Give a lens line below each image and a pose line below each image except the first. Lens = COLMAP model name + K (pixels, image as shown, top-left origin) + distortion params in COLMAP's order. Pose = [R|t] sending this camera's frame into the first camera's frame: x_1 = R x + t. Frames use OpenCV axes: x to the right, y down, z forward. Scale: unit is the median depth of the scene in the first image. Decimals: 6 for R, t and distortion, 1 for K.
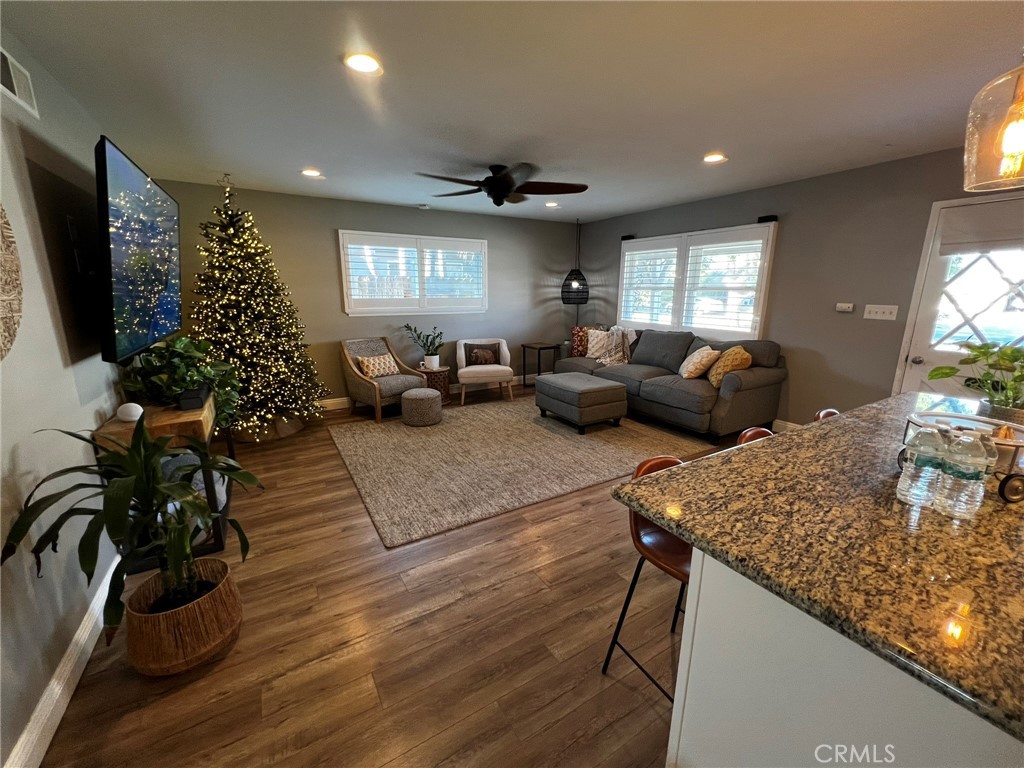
lens RADIAL K [[409.6, 0, 510.8], [0, 409.6, 385.3], [0, 0, 1]] dist [-0.004026, -0.000160]
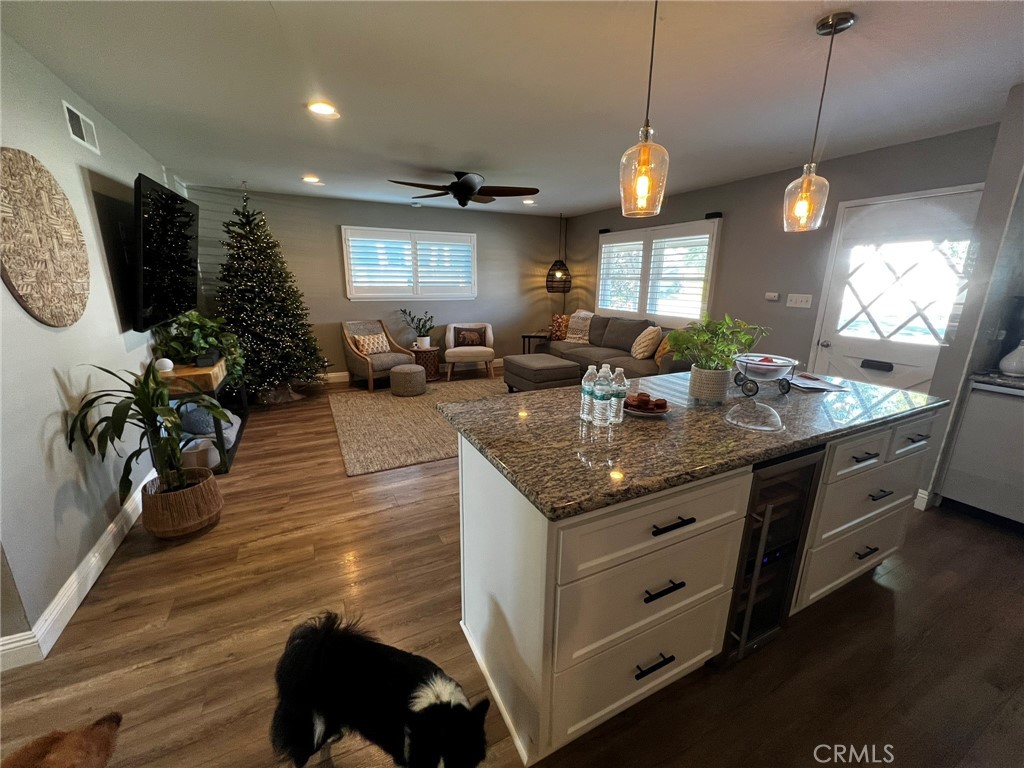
lens RADIAL K [[409.6, 0, 510.5], [0, 409.6, 386.3], [0, 0, 1]] dist [-0.004026, -0.000160]
pose [[0.997129, 0.025004, -0.071479, 0.192079], [-0.023142, 0.999374, 0.026762, 0.039871], [0.072104, -0.025032, 0.997083, -0.164613]]
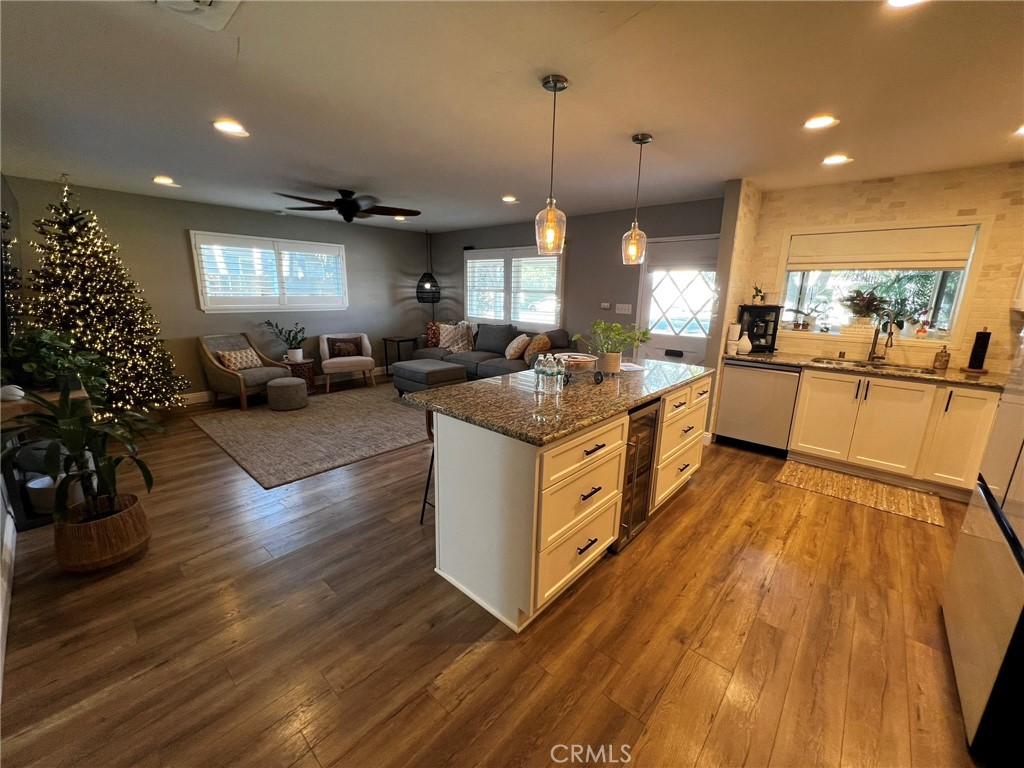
lens RADIAL K [[409.6, 0, 512.2], [0, 409.6, 385.8], [0, 0, 1]] dist [-0.004026, -0.000160]
pose [[0.955315, -0.052756, 0.290843, 0.054206], [0.051919, 0.998595, 0.010600, 0.062356], [-0.290994, 0.004974, 0.956712, -0.303681]]
